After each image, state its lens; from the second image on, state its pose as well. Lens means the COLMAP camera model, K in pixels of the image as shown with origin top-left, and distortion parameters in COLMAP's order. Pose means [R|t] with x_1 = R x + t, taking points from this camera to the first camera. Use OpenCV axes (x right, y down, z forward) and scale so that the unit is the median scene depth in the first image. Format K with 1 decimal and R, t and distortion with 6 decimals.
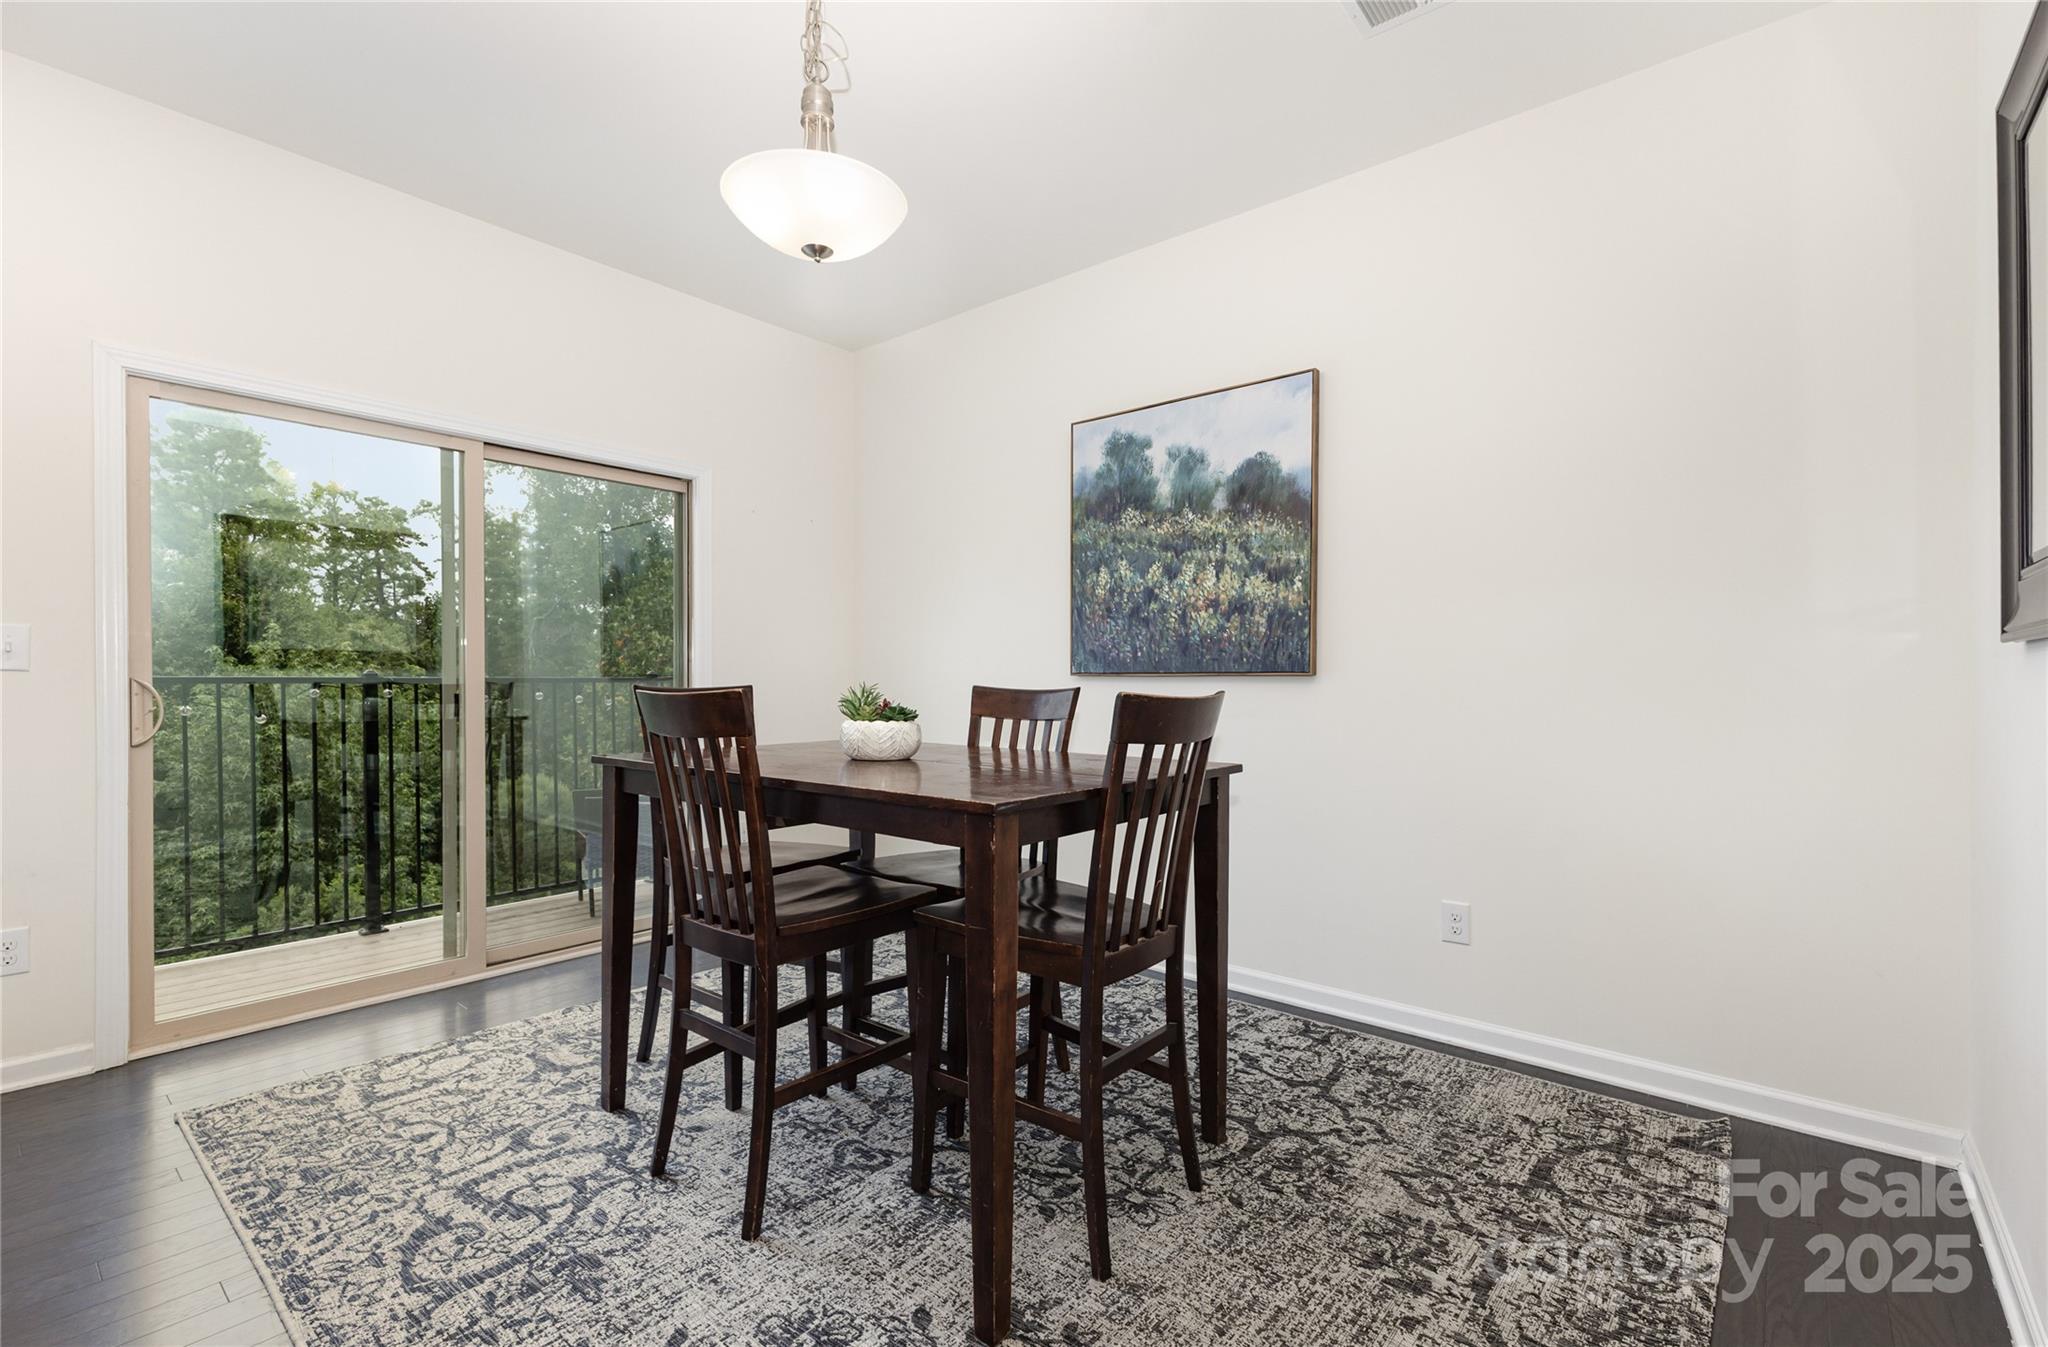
lens RADIAL K [[900.2, 0, 1031.6], [0, 900.2, 684.9], [0, 0, 1]] dist [0.005230, 0.000434]
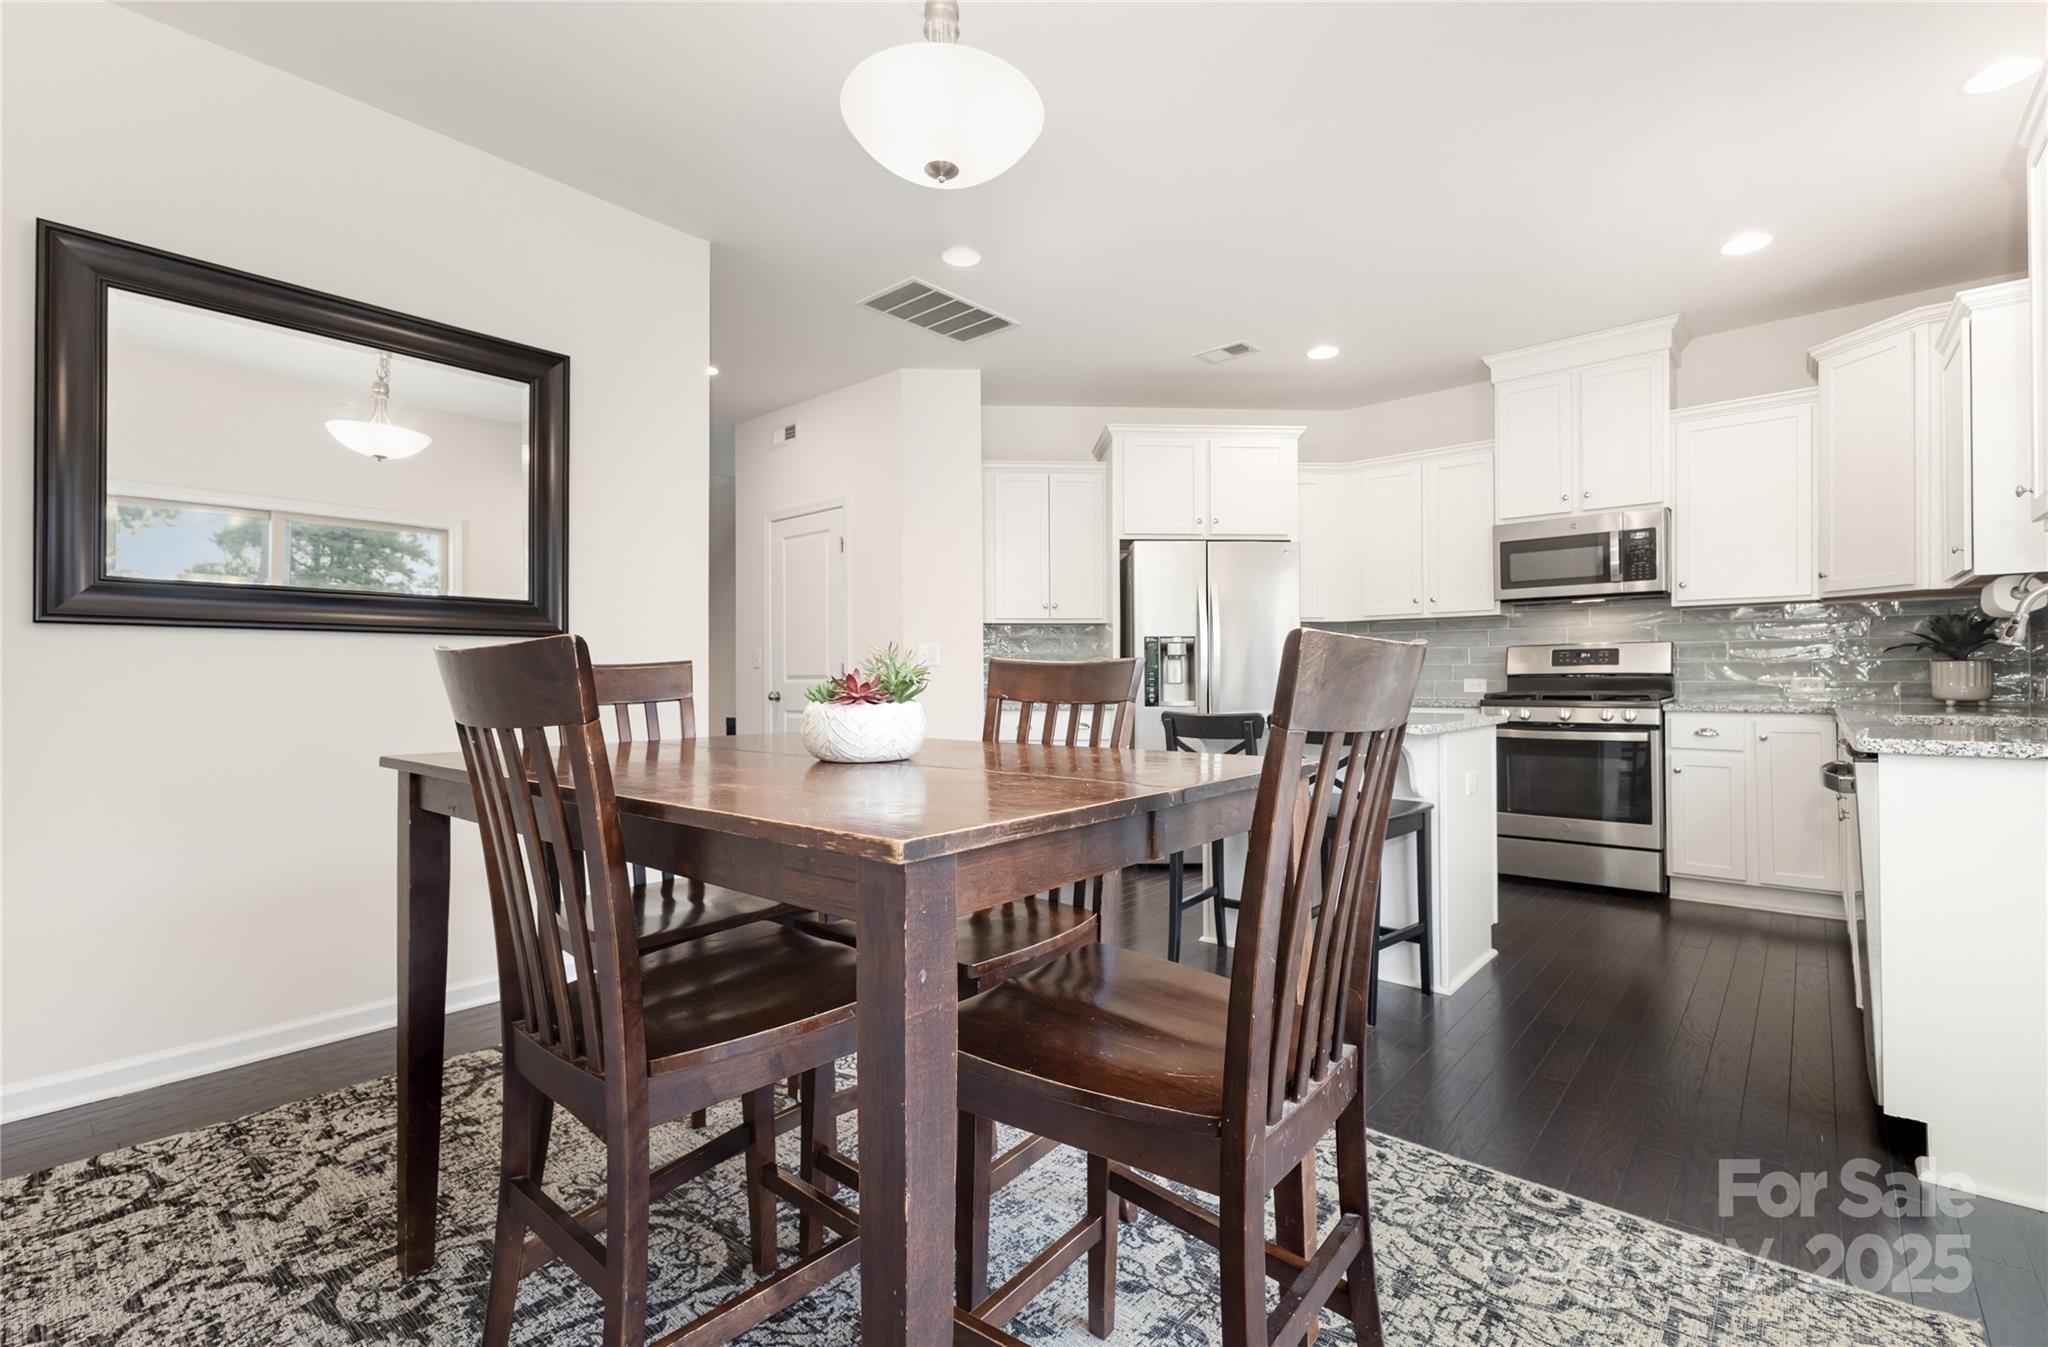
lens RADIAL K [[900.2, 0, 1026.0], [0, 900.2, 675.3], [0, 0, 1]] dist [0.005230, 0.000434]
pose [[-0.999840, -0.000343, 0.017884, -0.214880], [-0.000333, 1.000000, 0.000579, 0.014408], [-0.017884, 0.000573, -0.999840, 1.205201]]
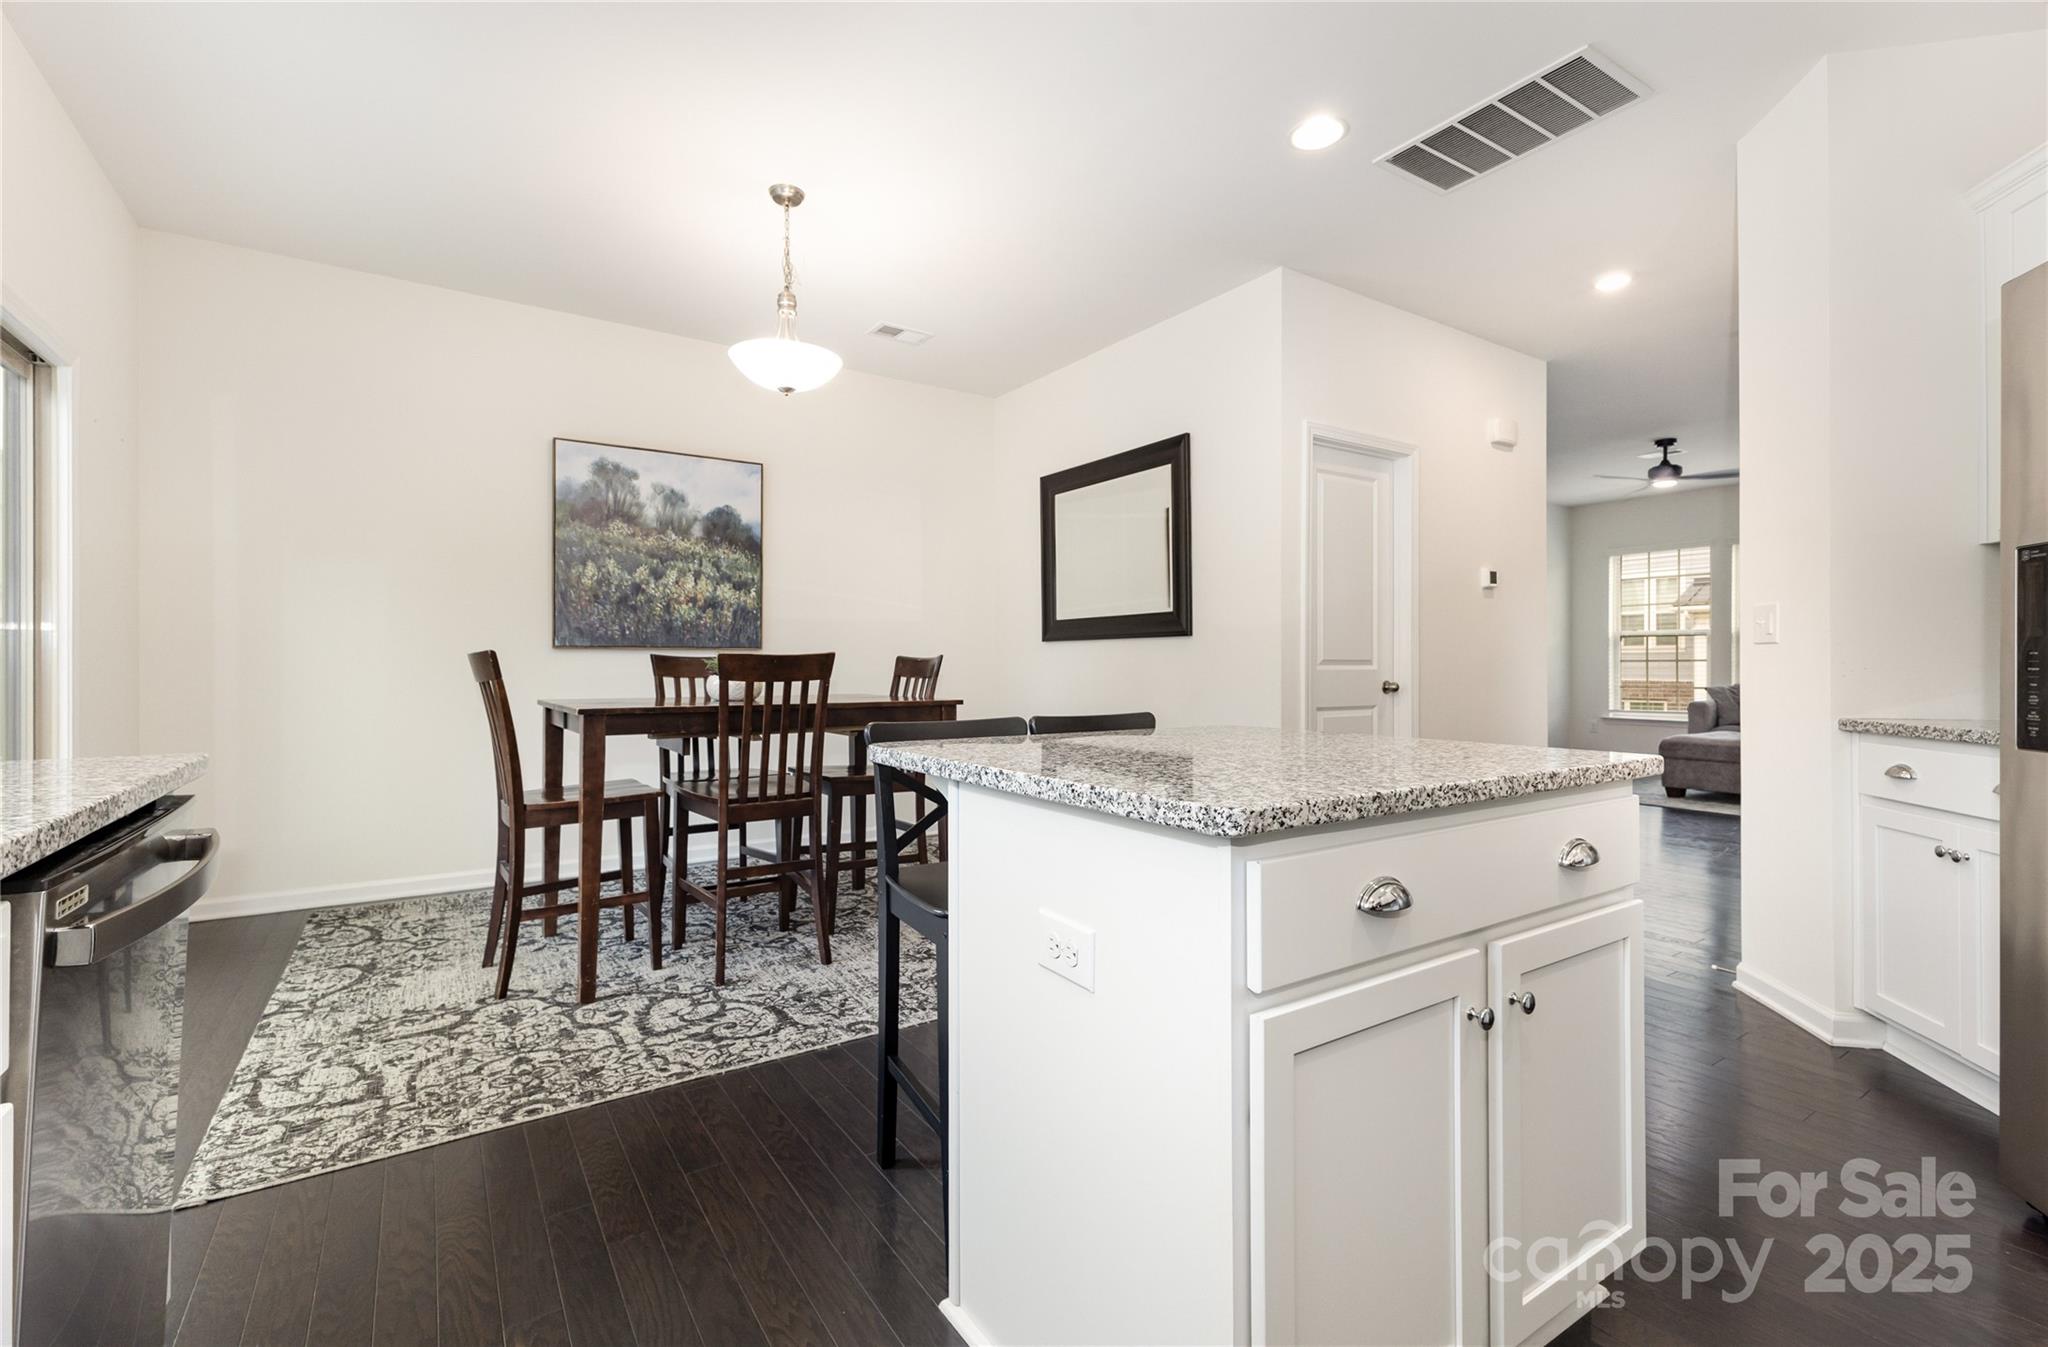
lens RADIAL K [[900.2, 0, 1032.4], [0, 900.2, 661.1], [0, 0, 1]] dist [0.005230, 0.000434]
pose [[0.278722, 0.000338, 0.960372, -1.083250], [0.006008, 0.999980, -0.002096, 0.015378], [-0.960353, 0.006354, 0.278714, 0.068319]]
